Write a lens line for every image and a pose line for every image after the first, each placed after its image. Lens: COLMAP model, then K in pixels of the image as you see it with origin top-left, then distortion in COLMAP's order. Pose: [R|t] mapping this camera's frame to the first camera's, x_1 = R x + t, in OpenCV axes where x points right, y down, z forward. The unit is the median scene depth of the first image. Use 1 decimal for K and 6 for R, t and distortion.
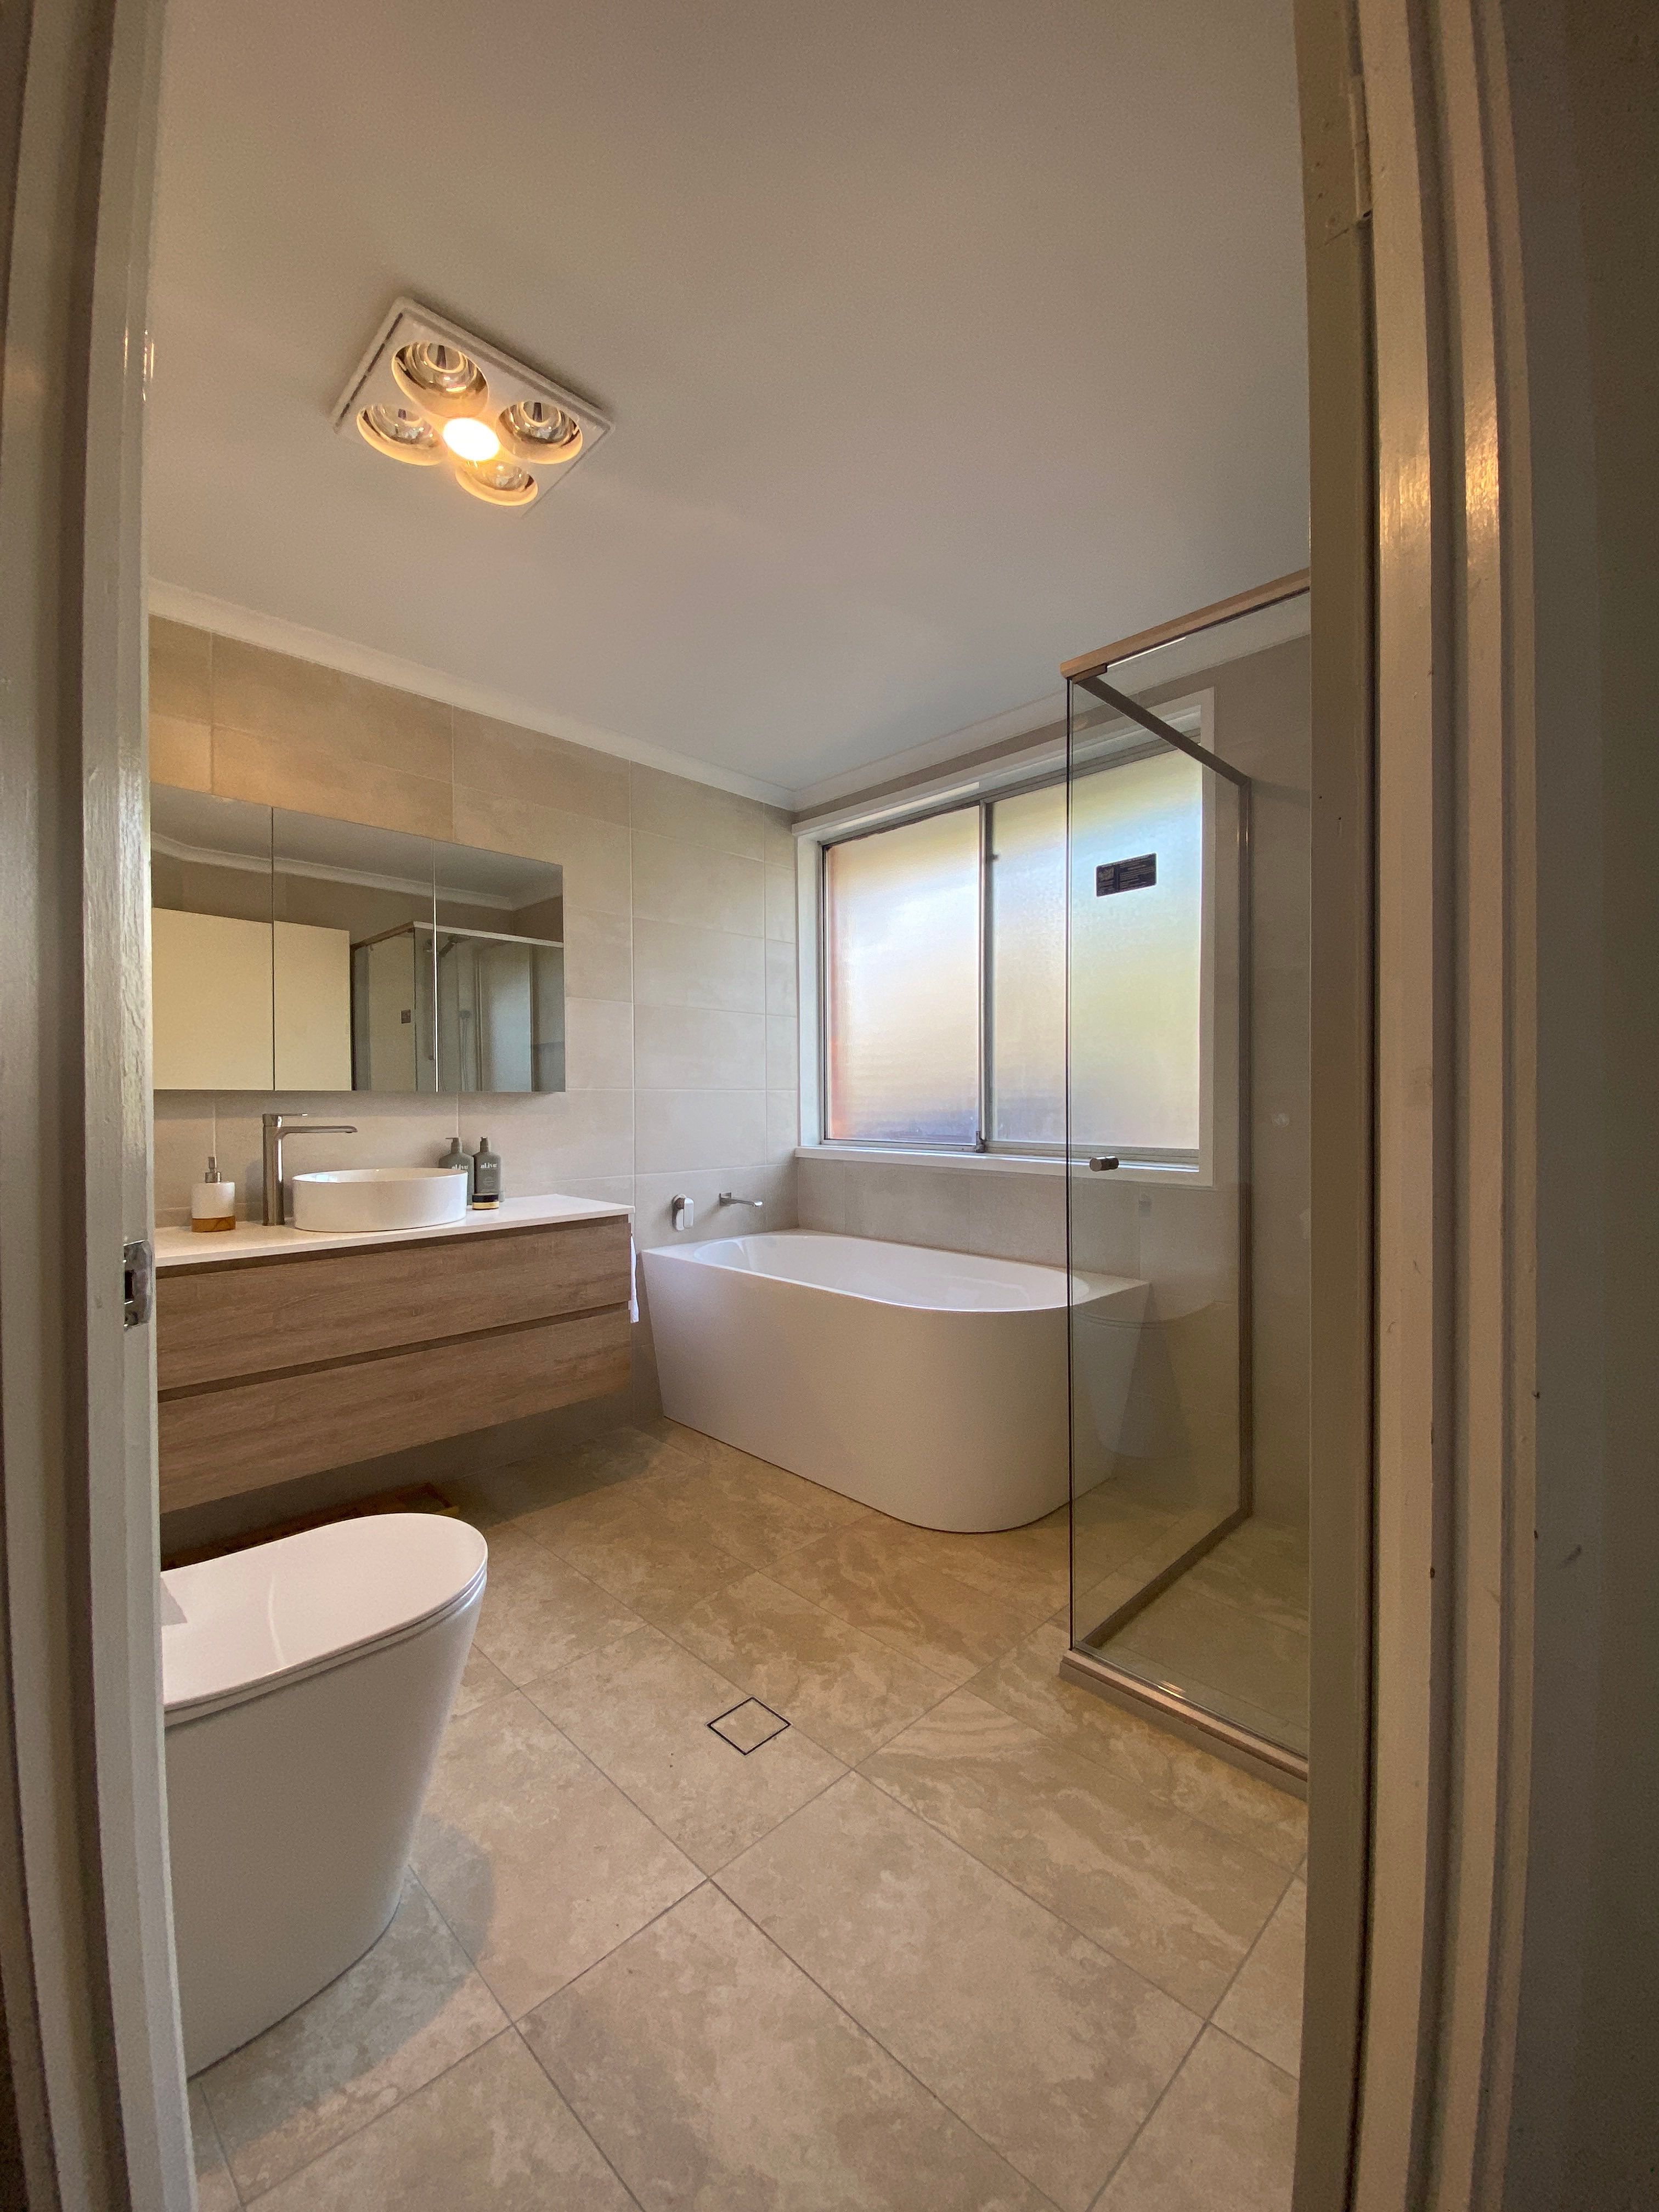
lens RADIAL K [[895.5, 0, 840.4], [0, 895.5, 1105.4], [0, 0, 1]] dist [0.004279, -0.012744]
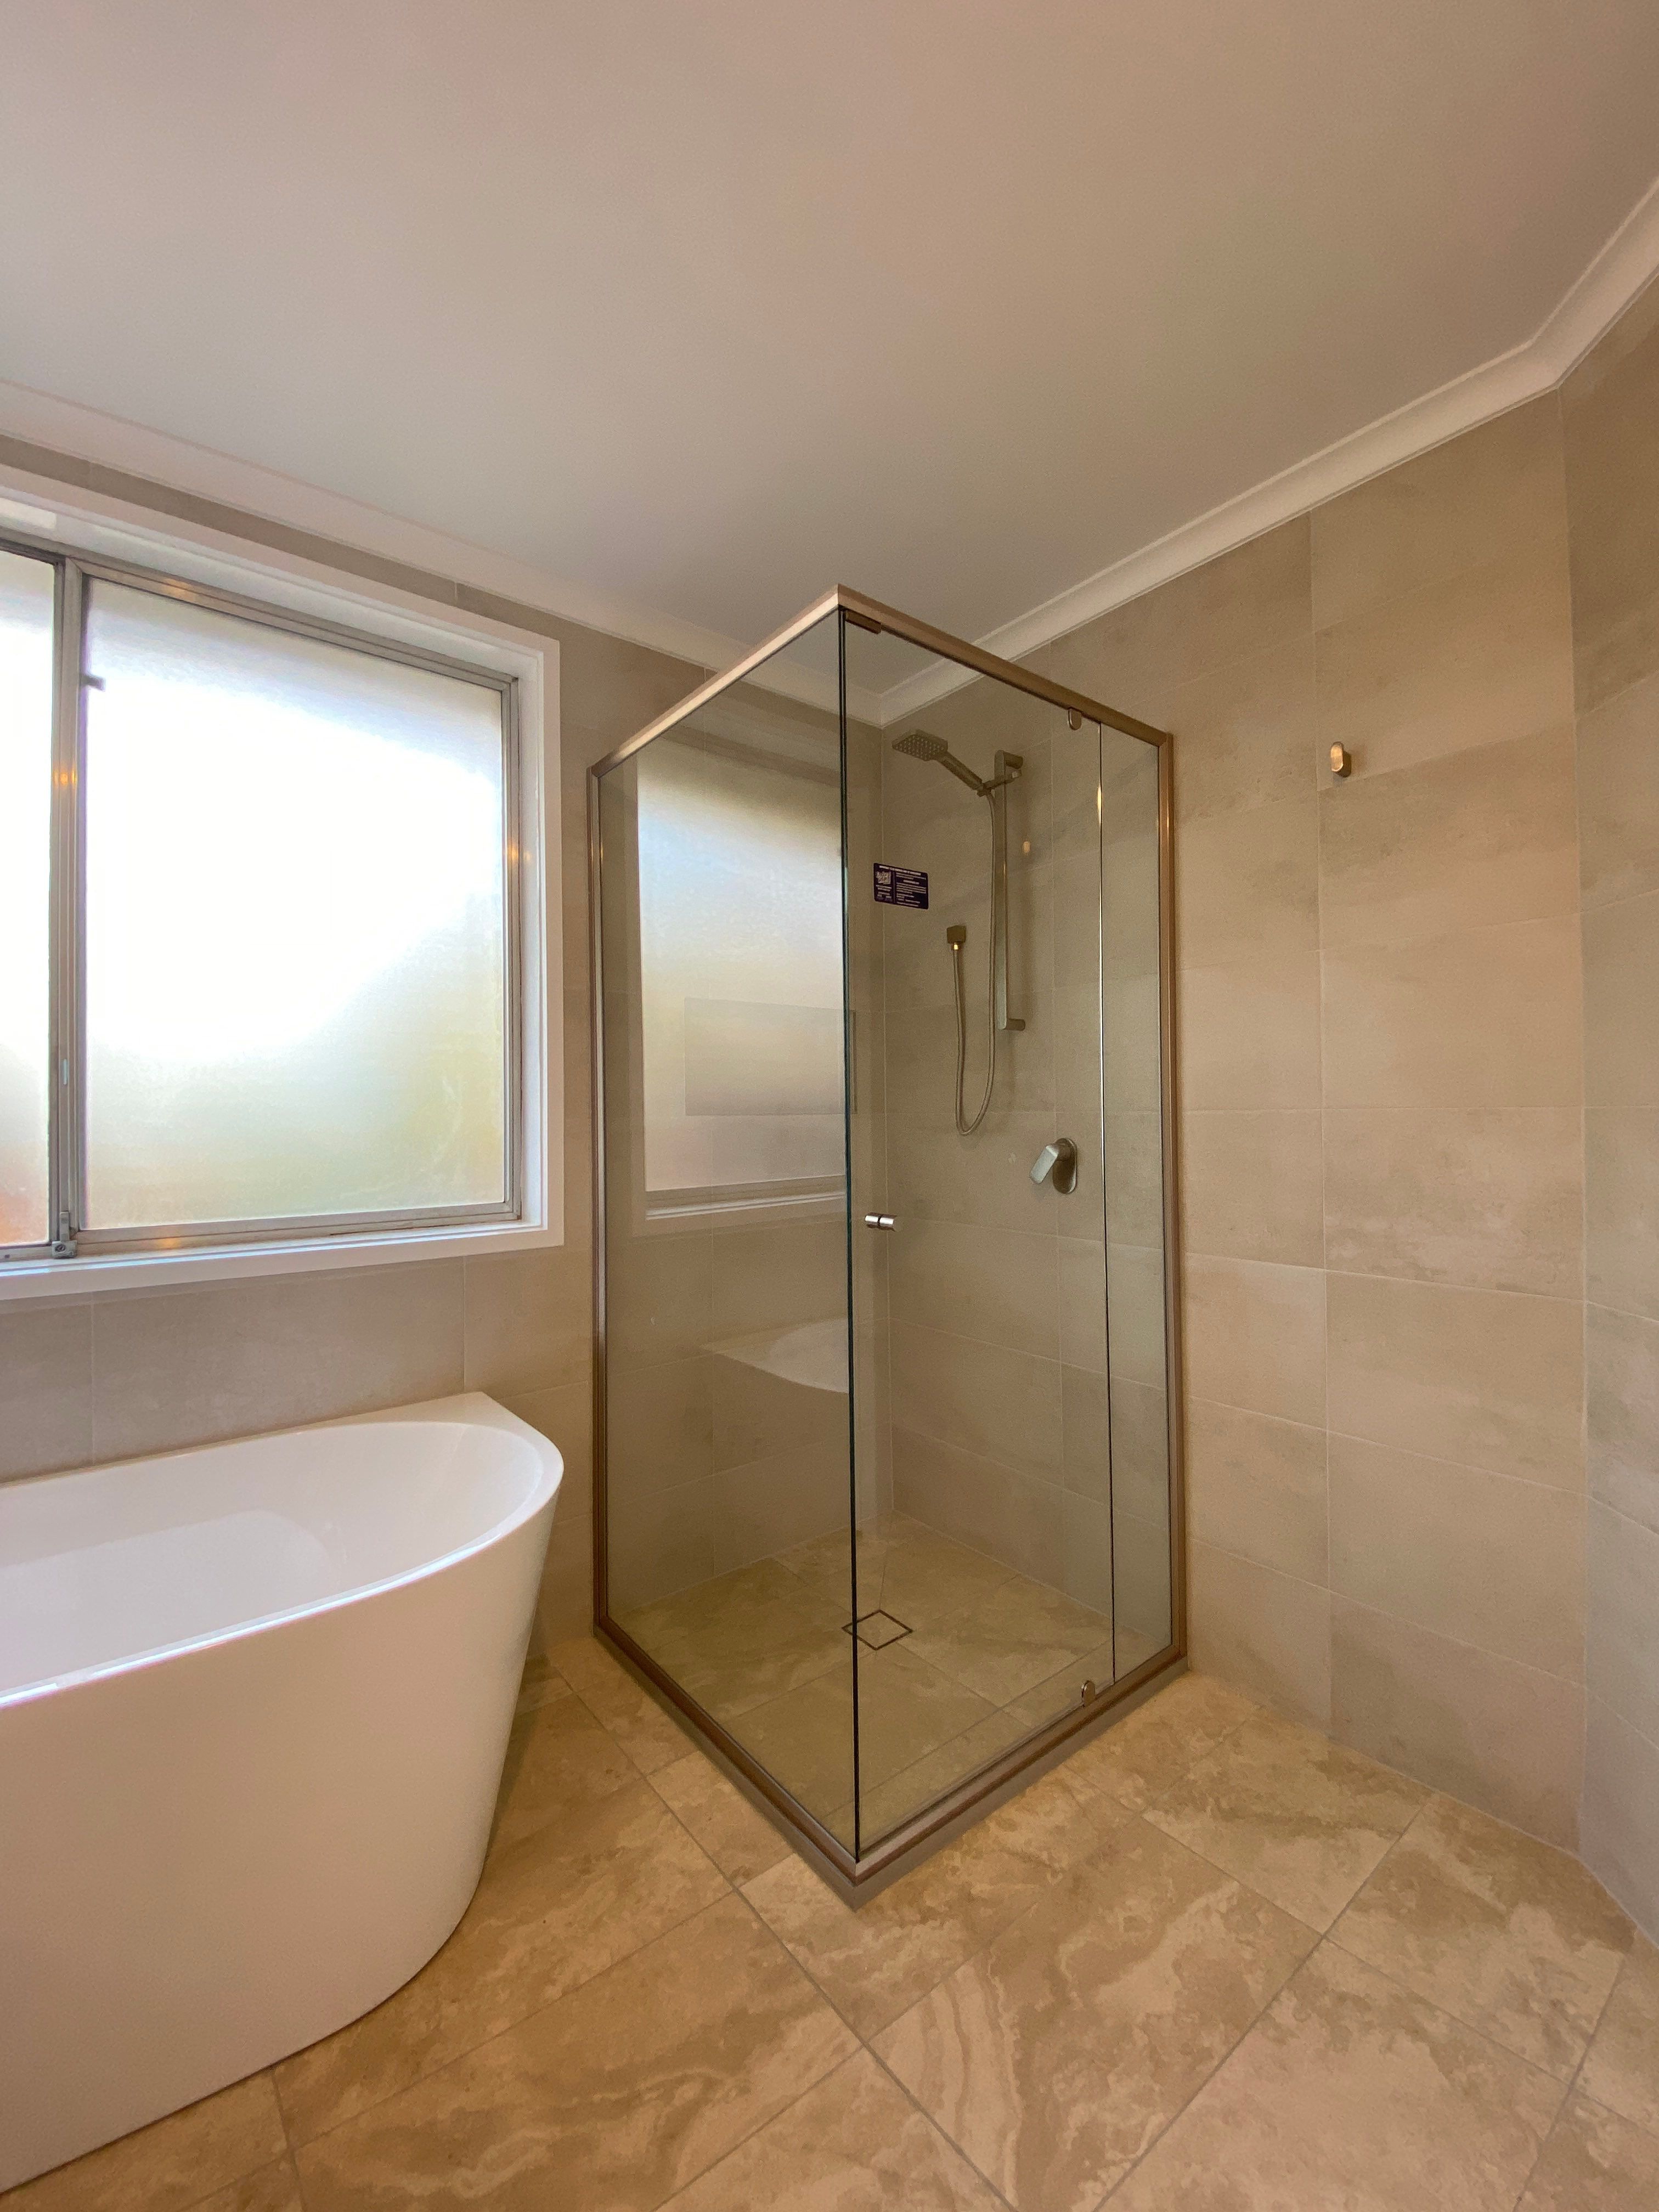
lens RADIAL K [[895.5, 0, 845.6], [0, 895.5, 1099.2], [0, 0, 1]] dist [0.004279, -0.012744]
pose [[0.117808, 0.006700, 0.993014, -0.467653], [0.011203, 0.999905, -0.008075, -0.040710], [-0.992973, 0.012076, 0.117721, 0.829961]]
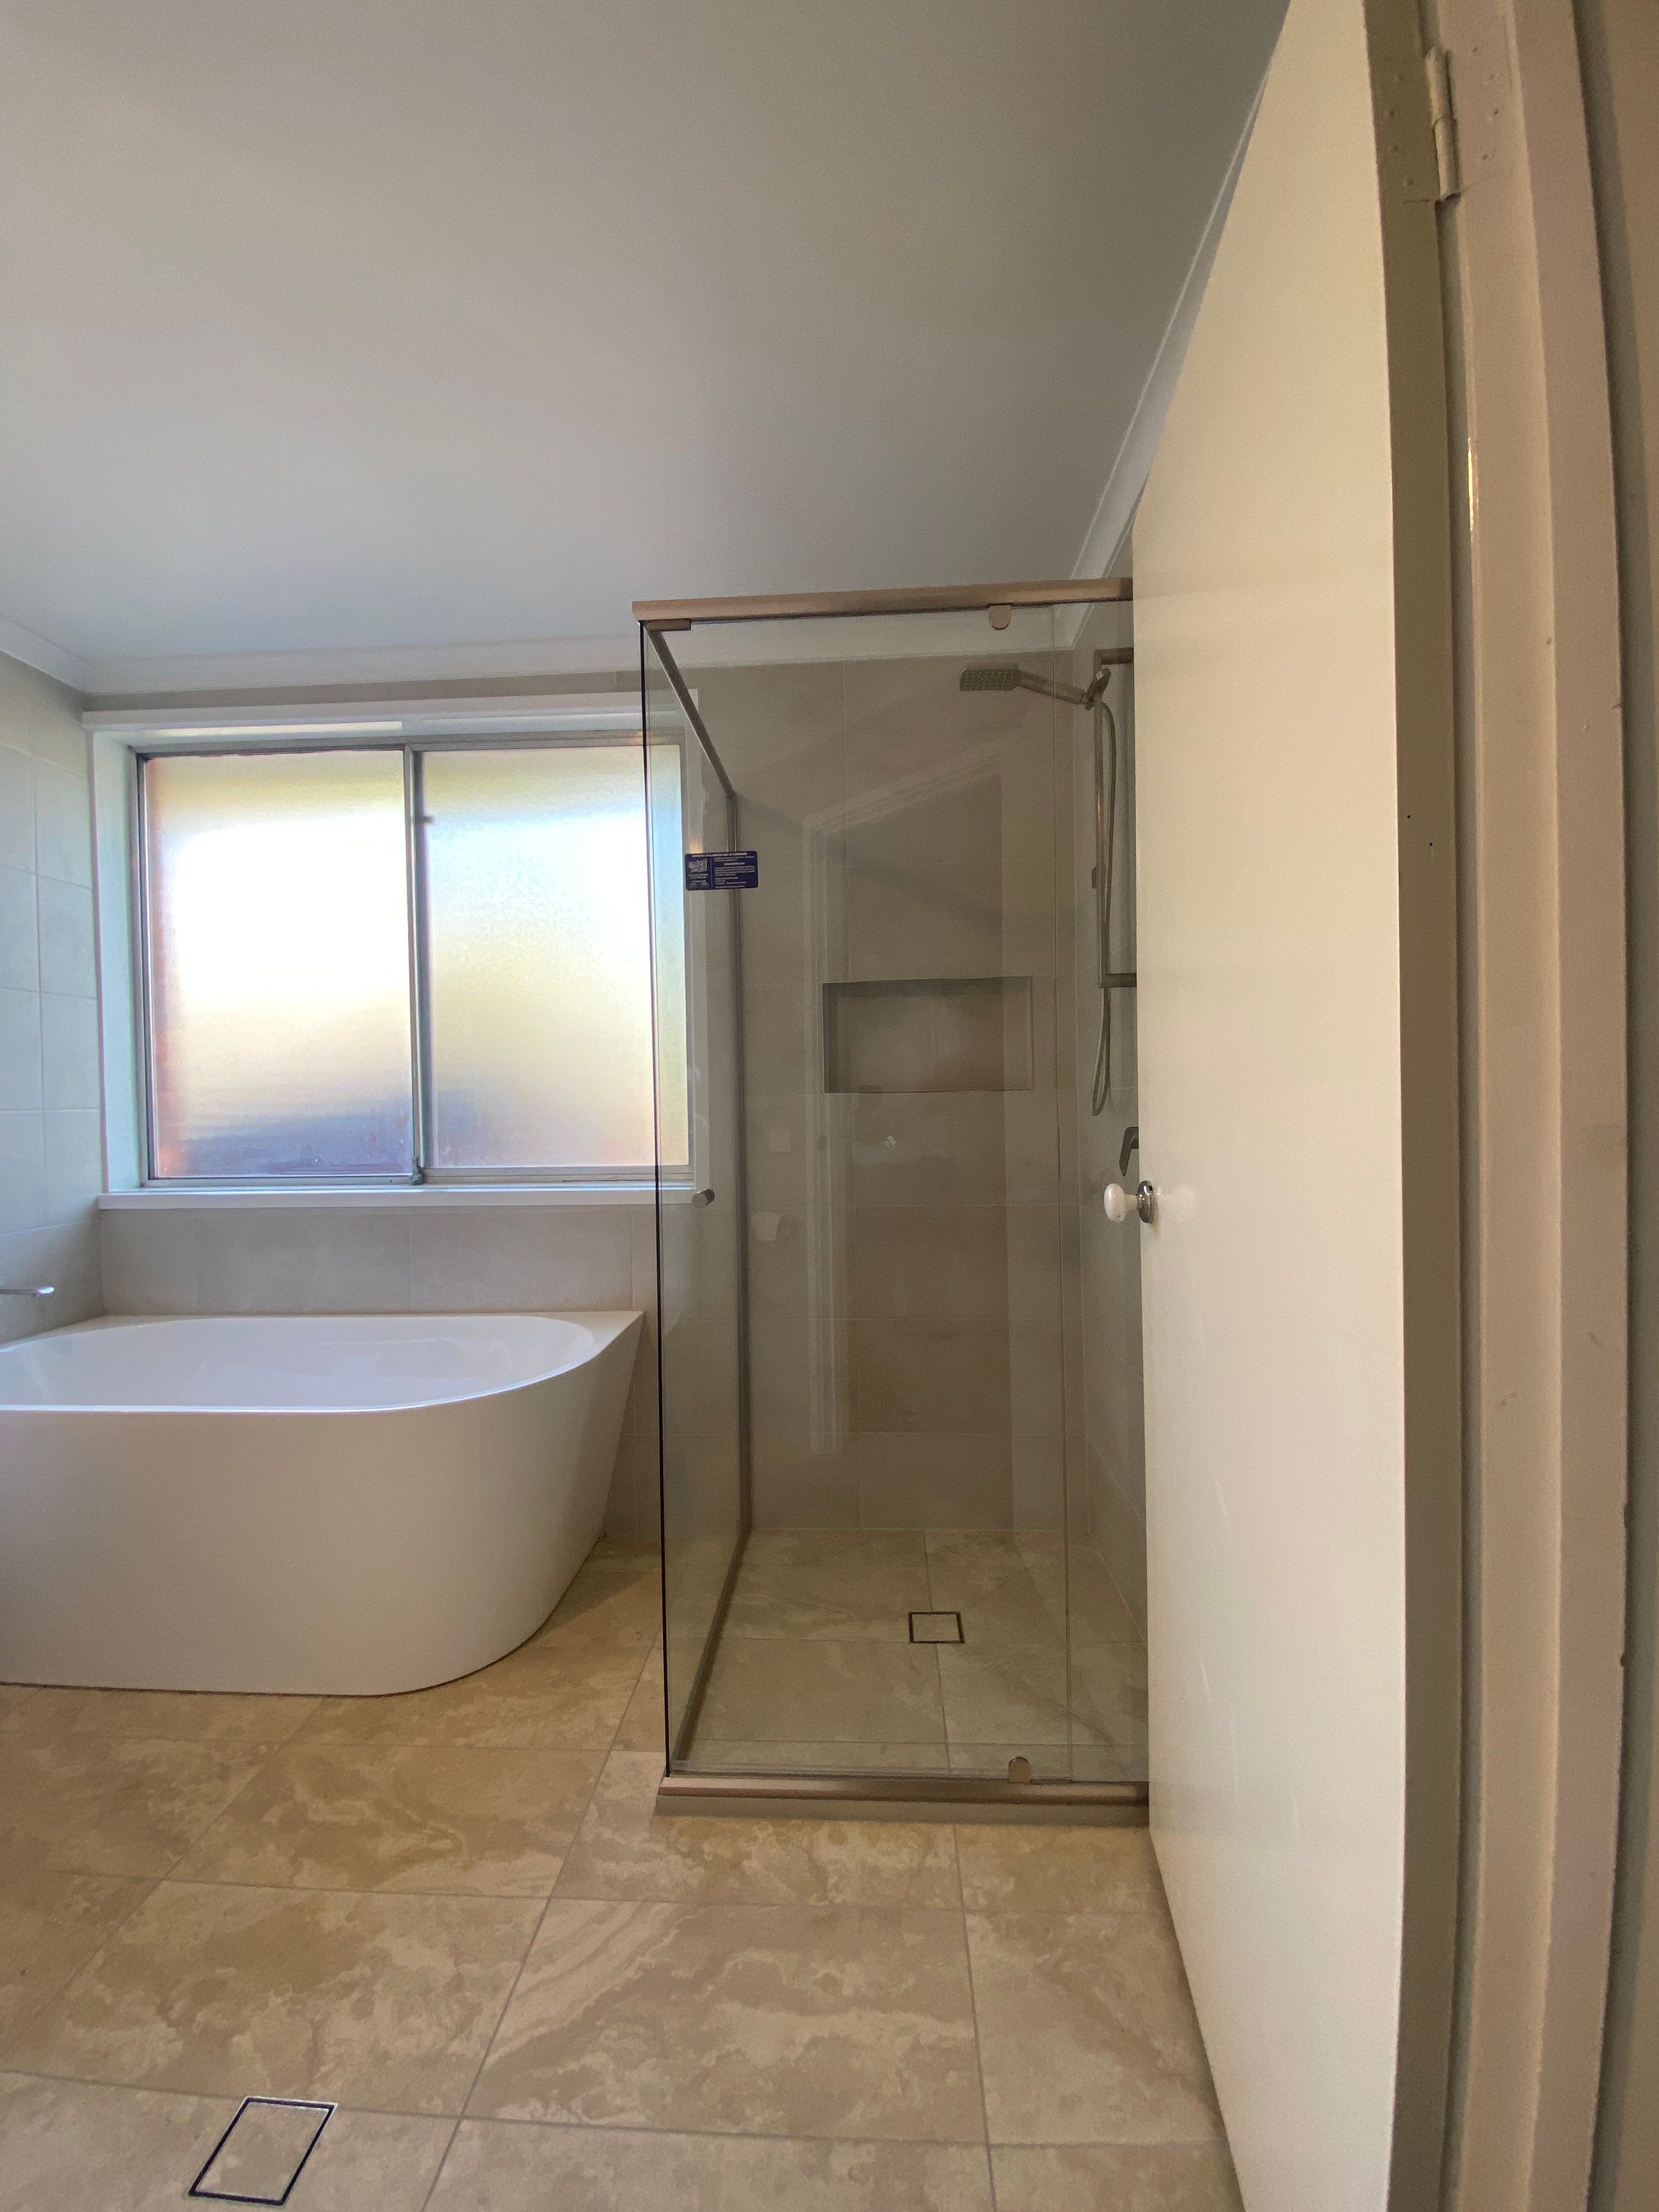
lens RADIAL K [[895.5, 0, 834.7], [0, 895.5, 1104.6], [0, 0, 1]] dist [0.004279, -0.012744]
pose [[0.741818, -0.022880, 0.670210, -0.161871], [0.020780, 0.999722, 0.011129, -0.031437], [-0.670279, 0.005671, 0.742088, 0.237558]]
